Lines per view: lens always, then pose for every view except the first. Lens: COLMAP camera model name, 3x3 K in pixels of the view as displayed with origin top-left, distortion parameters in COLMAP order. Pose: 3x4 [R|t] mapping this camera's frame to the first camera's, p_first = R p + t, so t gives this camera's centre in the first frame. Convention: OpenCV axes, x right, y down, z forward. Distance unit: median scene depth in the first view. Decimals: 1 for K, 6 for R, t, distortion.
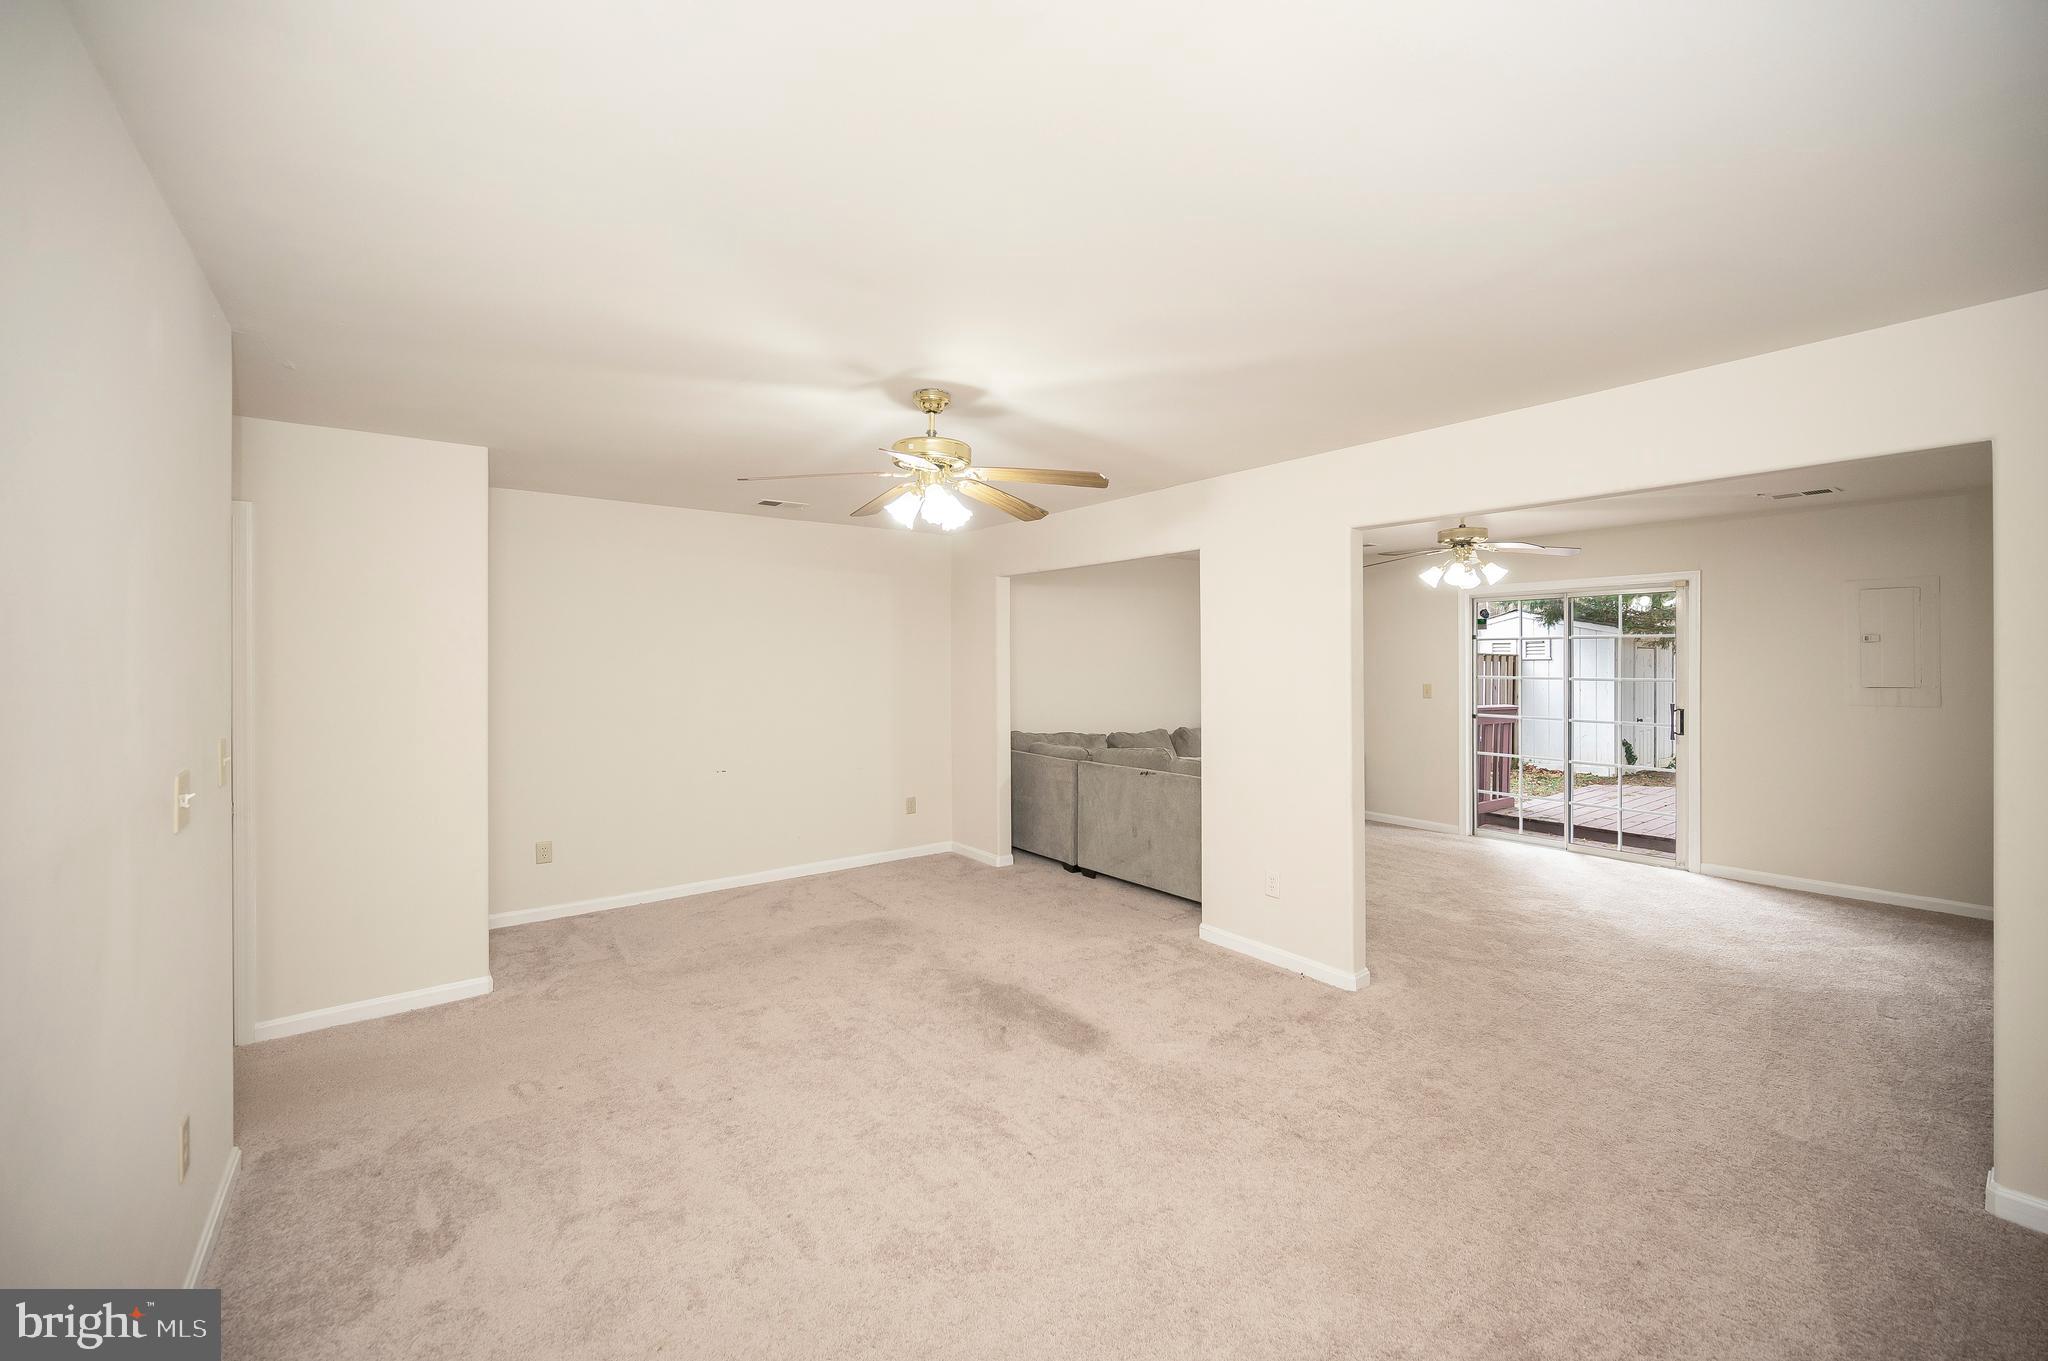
lens RADIAL K [[836.7, 0, 1024.3], [0, 836.7, 659.6], [0, 0, 1]] dist [-0.005455, 0.001864]
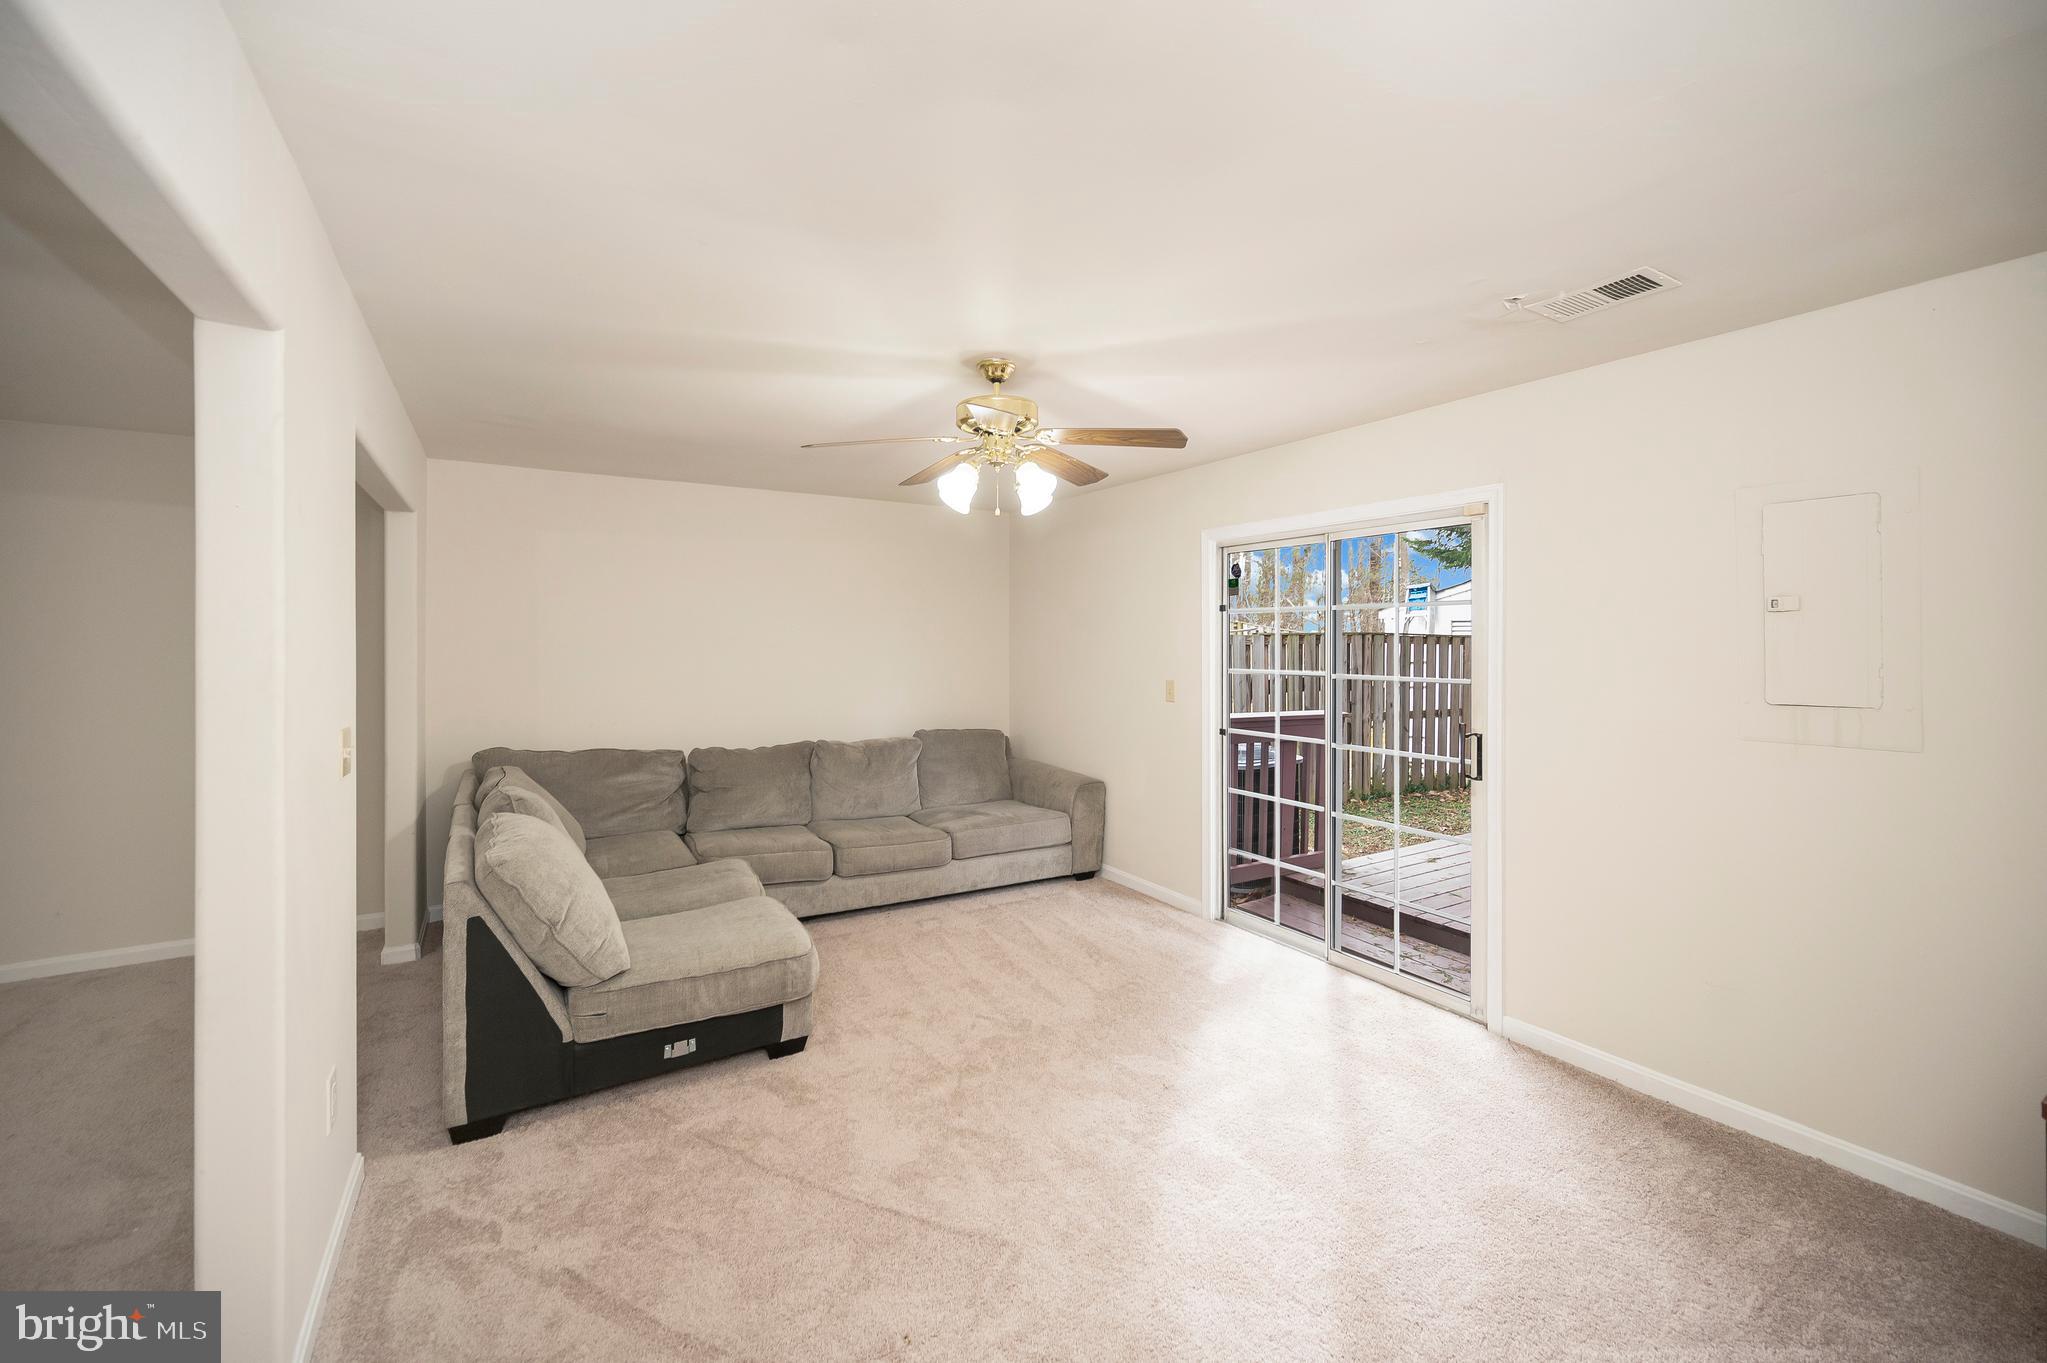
lens RADIAL K [[855.2, 0, 1023.6], [0, 855.2, 640.9], [0, 0, 1]] dist [-0.009791, 0.000005]
pose [[0.995827, 0.002300, -0.091232, 0.445848], [-0.002231, 0.999997, 0.000860, -0.001928], [0.091234, -0.000653, 0.995829, 0.338580]]
